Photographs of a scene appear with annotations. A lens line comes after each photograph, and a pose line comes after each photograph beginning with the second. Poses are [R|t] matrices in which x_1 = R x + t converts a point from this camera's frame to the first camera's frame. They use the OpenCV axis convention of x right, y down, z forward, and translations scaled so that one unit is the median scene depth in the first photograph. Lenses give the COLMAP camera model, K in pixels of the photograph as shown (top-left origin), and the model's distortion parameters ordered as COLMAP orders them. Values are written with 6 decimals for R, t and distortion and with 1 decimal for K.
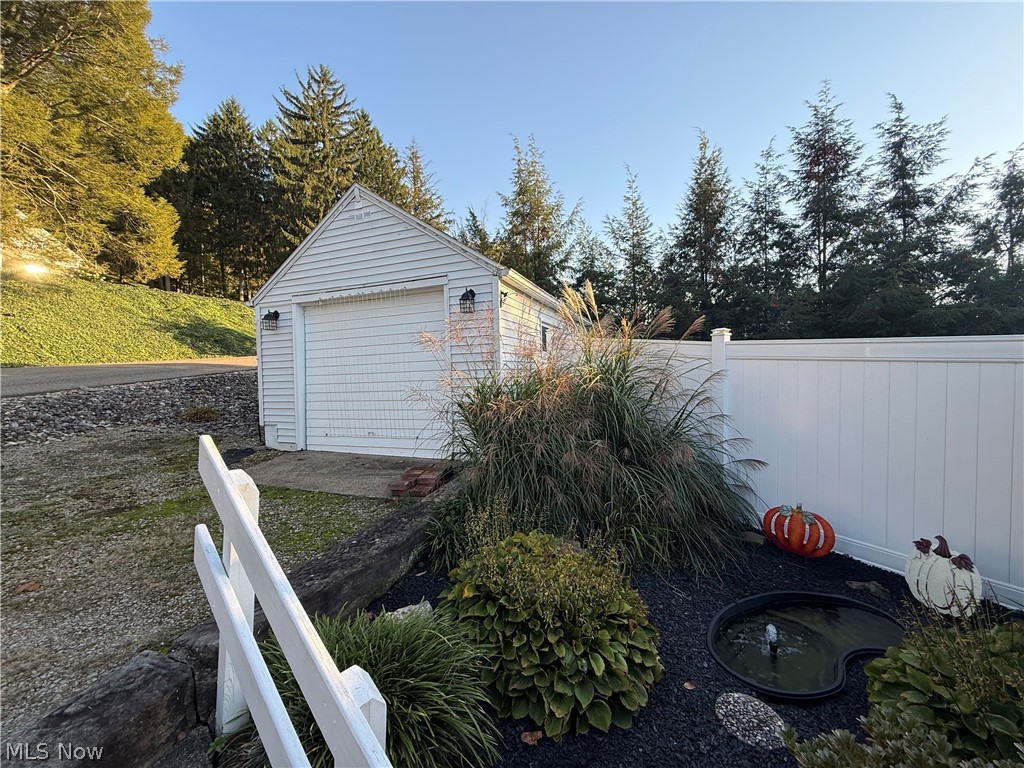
lens RADIAL K [[410.2, 0, 510.5], [0, 410.2, 385.3], [0, 0, 1]] dist [-0.001706, 0.002470]
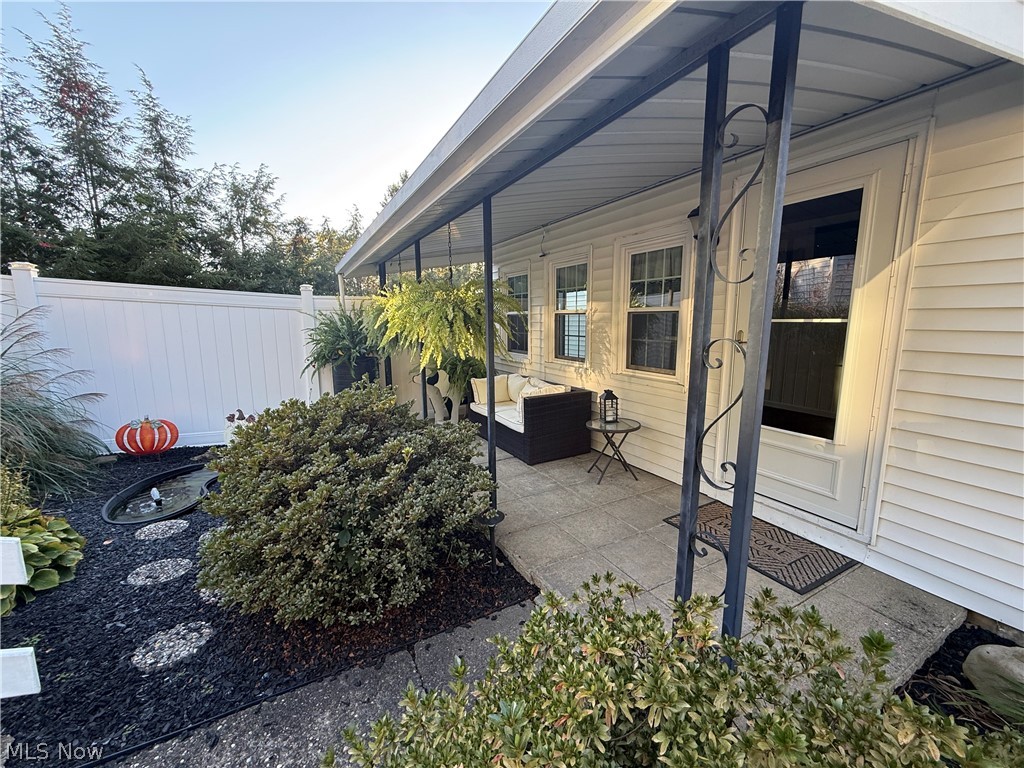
lens RADIAL K [[410.2, 0, 510.5], [0, 410.2, 385.3], [0, 0, 1]] dist [-0.001706, 0.002470]
pose [[0.124561, -0.132027, 0.983389, -0.138378], [0.036040, 0.991056, 0.128491, 0.026396], [-0.991557, 0.019436, 0.128205, -0.098781]]
